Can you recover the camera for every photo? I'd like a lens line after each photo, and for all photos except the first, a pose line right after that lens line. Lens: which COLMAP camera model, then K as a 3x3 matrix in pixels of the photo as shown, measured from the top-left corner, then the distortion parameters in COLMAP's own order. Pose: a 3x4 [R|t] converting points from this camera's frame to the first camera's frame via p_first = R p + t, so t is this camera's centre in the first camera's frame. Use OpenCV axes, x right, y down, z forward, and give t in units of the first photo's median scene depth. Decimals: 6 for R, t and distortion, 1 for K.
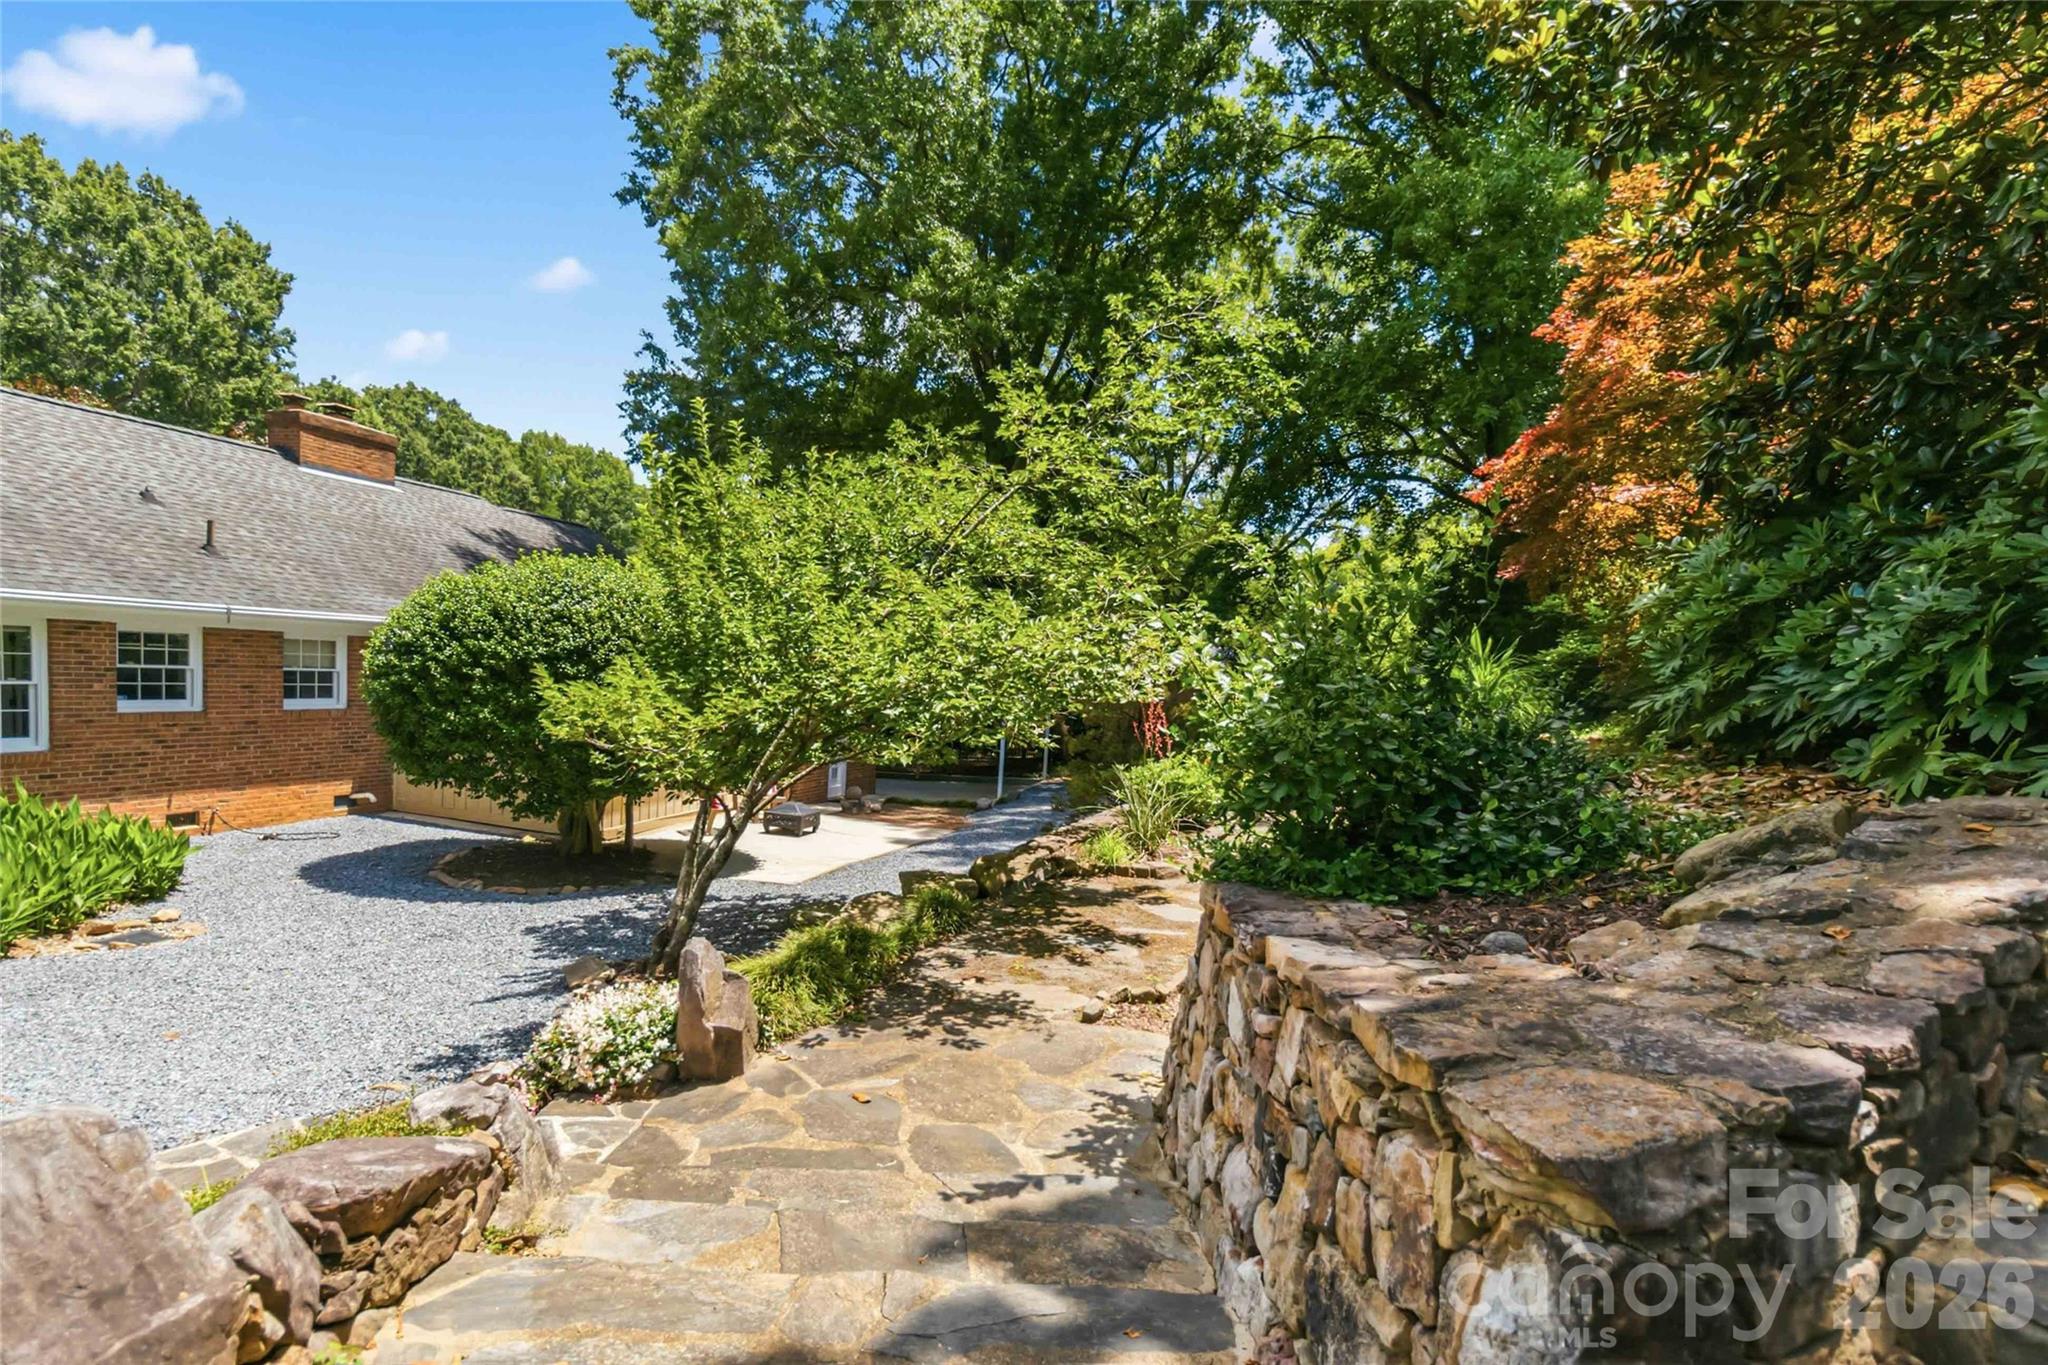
lens RADIAL K [[889.3, 0, 1025.2], [0, 889.3, 698.1], [0, 0, 1]] dist [-0.051137, 0.018901]
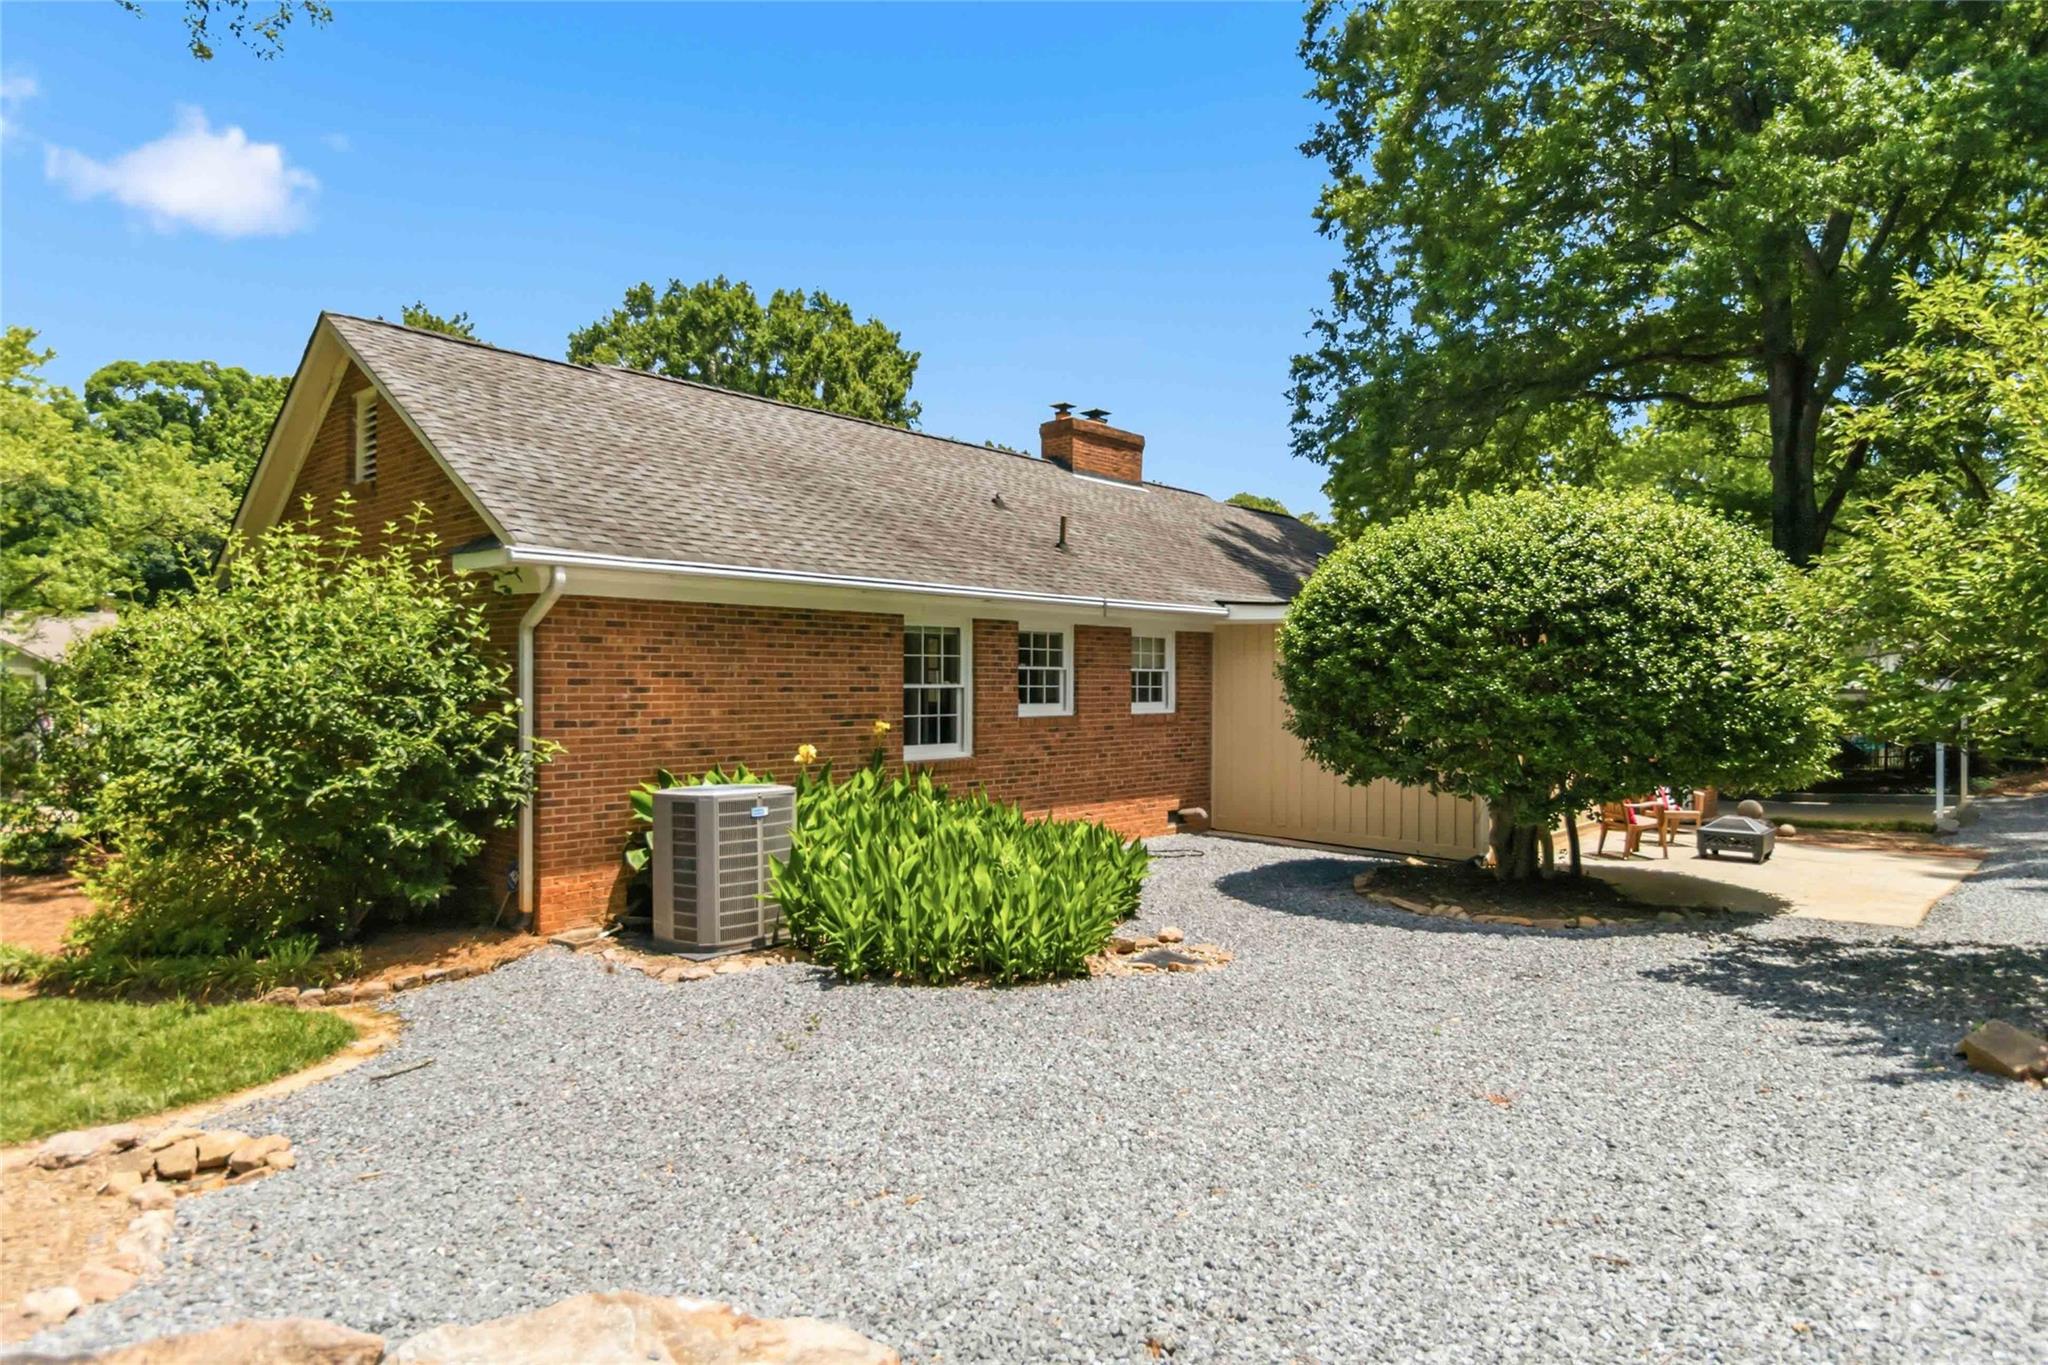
lens RADIAL K [[903.0, 0, 1024.0], [0, 903.0, 682.5], [0, 0, 1]] dist [0.002009, -0.016953]
pose [[0.904077, -0.069316, -0.421712, -0.577352], [0.037133, 0.995768, -0.084064, 0.058617], [0.425754, 0.060341, 0.902825, 0.091581]]
